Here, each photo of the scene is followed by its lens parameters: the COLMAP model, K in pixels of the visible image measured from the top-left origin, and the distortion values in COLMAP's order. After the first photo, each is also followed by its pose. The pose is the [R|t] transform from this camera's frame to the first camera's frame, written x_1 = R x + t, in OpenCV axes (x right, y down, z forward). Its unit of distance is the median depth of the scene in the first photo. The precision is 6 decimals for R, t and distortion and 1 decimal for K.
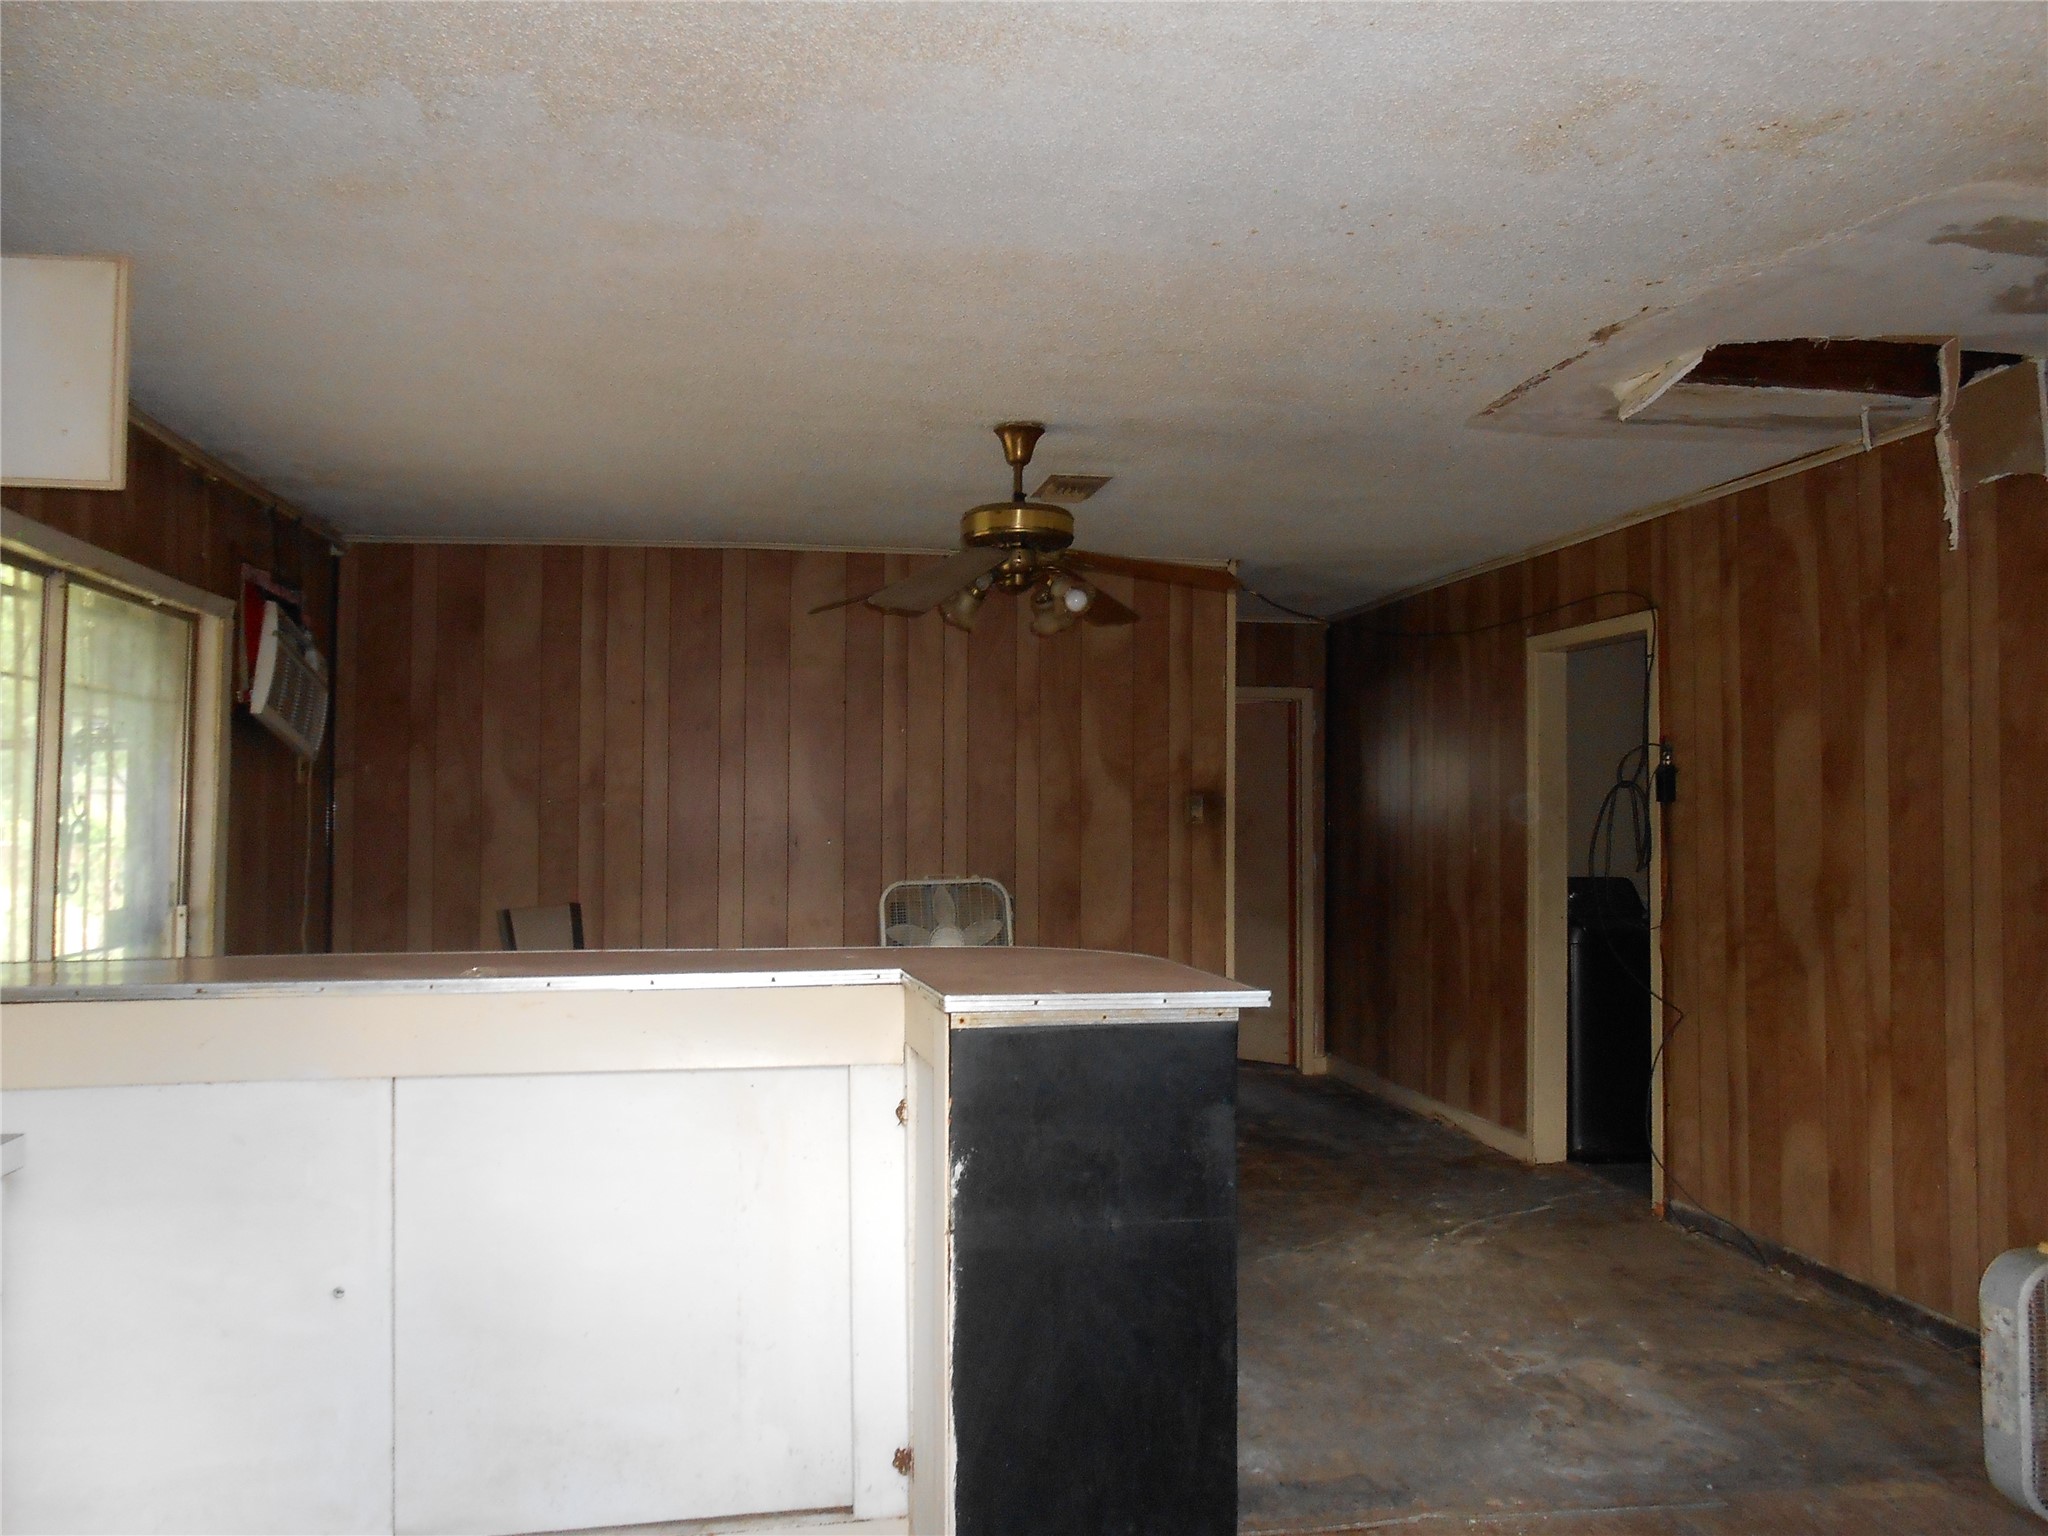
lens RADIAL K [[1535.6, 0, 1017.7], [0, 1535.6, 756.6], [0, 0, 1]] dist [-0.049108, 0.053855]
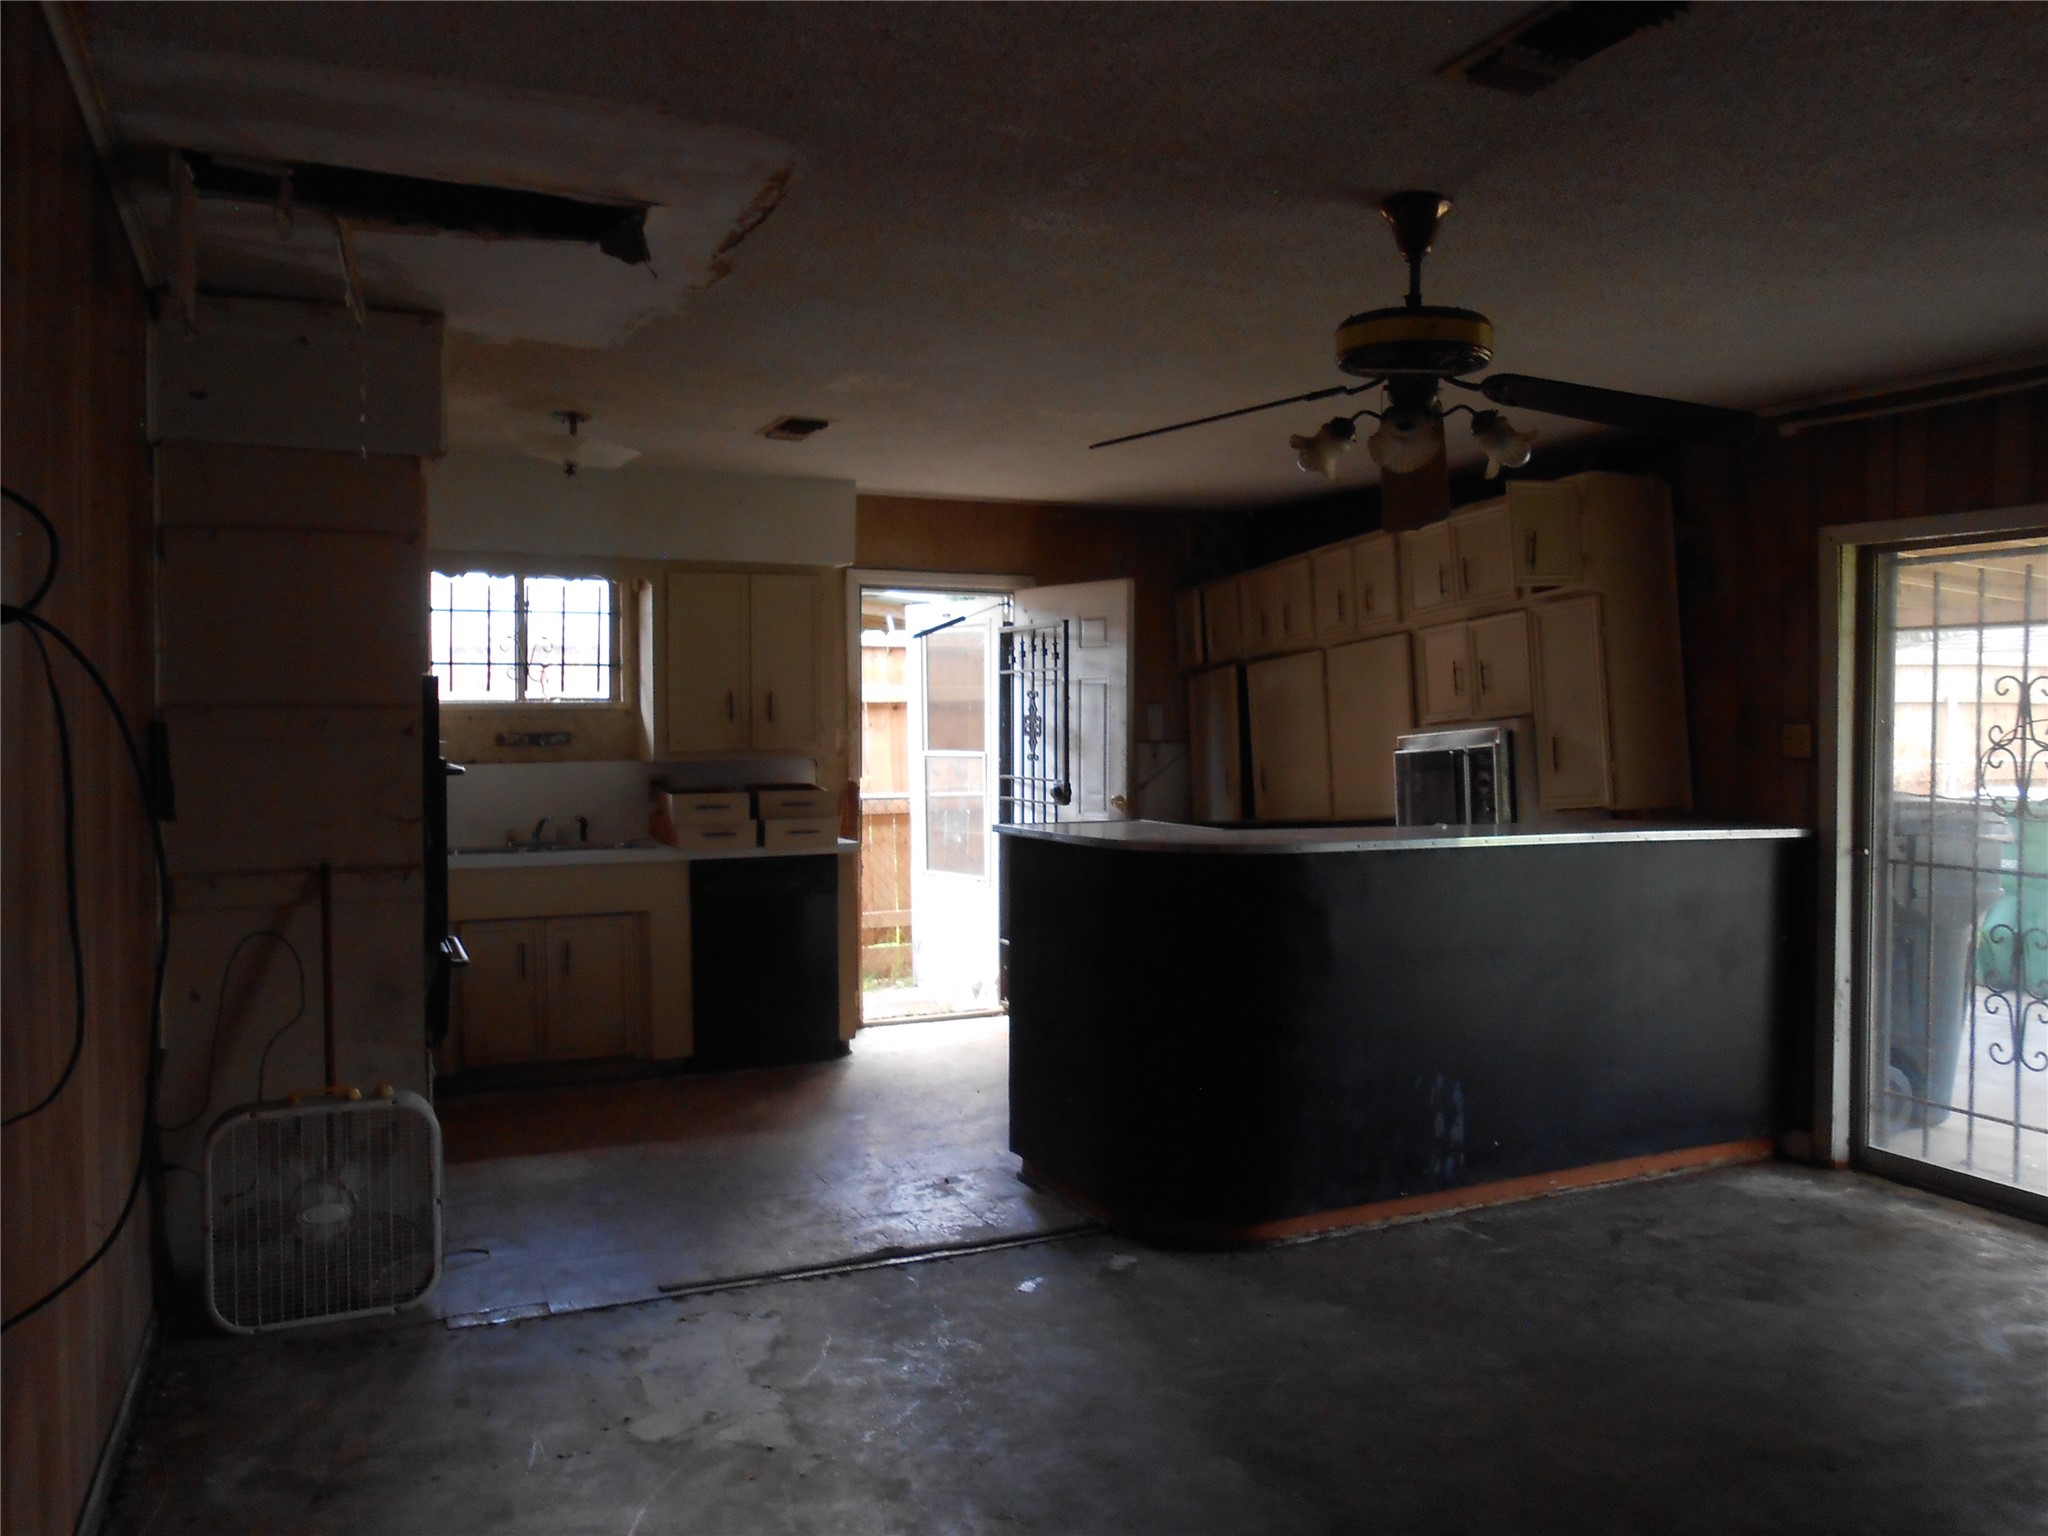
lens RADIAL K [[1535.6, 0, 1026.9], [0, 1535.6, 762.1], [0, 0, 1]] dist [-0.049108, 0.053855]
pose [[-0.964198, -0.000662, -0.265184, 0.409168], [0.000894, 0.999983, -0.005747, 0.057905], [0.265183, -0.005778, -0.964181, 1.822474]]
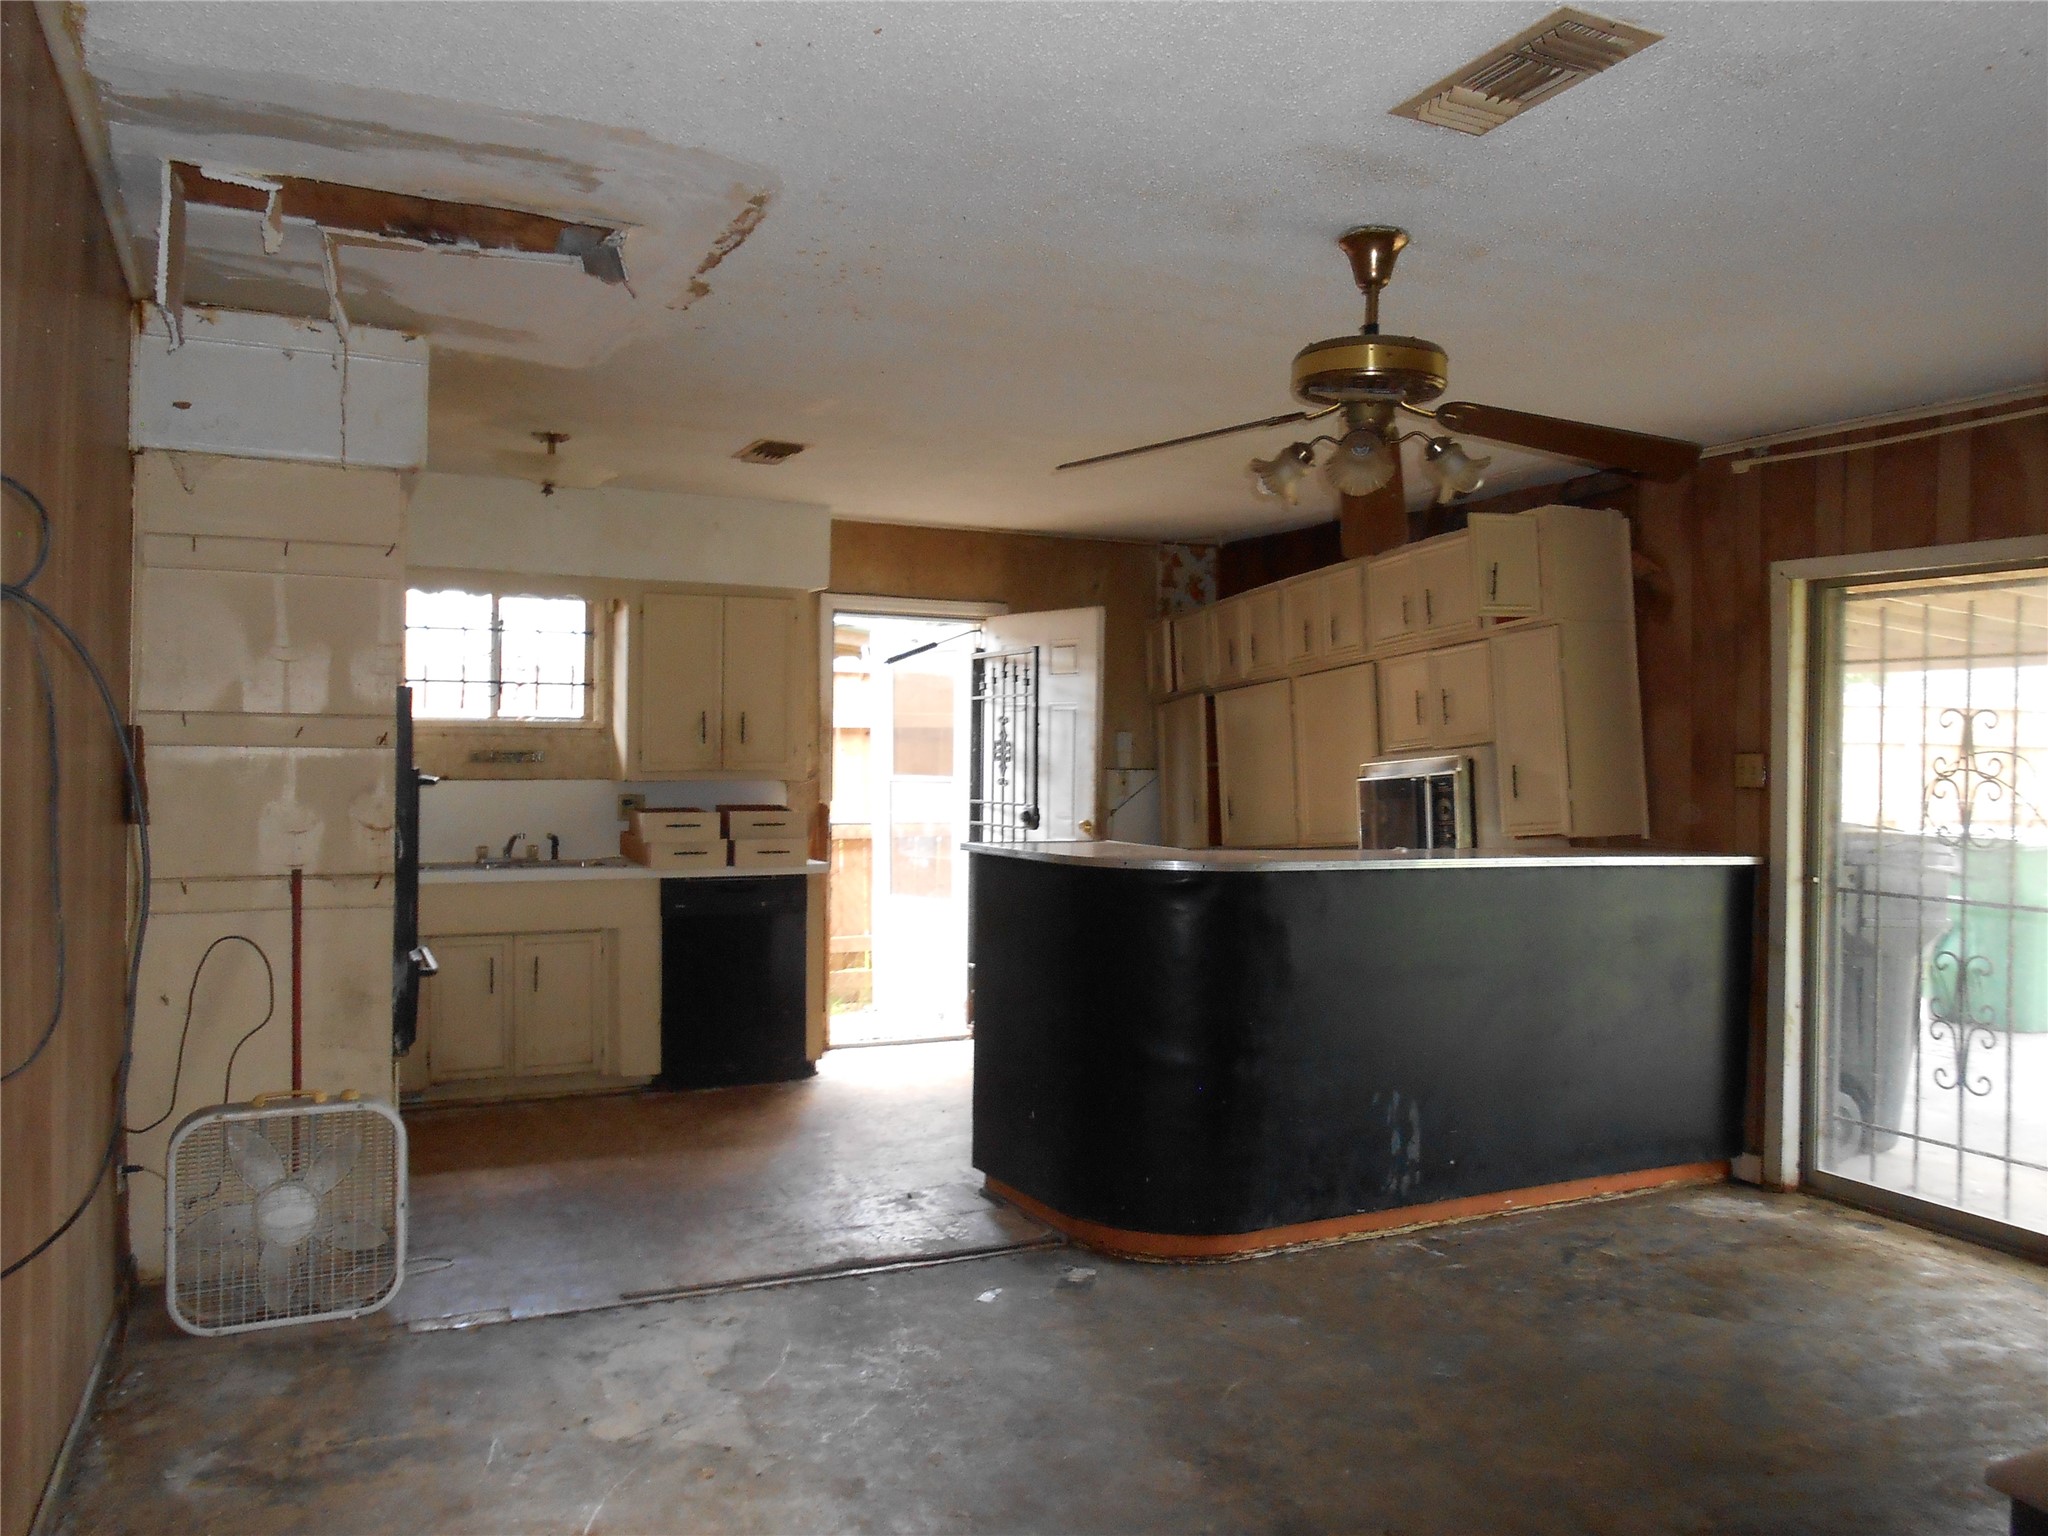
lens RADIAL K [[1535.6, 0, 1025.4], [0, 1535.6, 765.0], [0, 0, 1]] dist [-0.049108, 0.053855]
pose [[-0.959980, -0.018823, -0.279435, 0.407745], [-0.011519, 0.999548, -0.027759, 0.072271], [0.279832, -0.023429, -0.959763, 1.842608]]
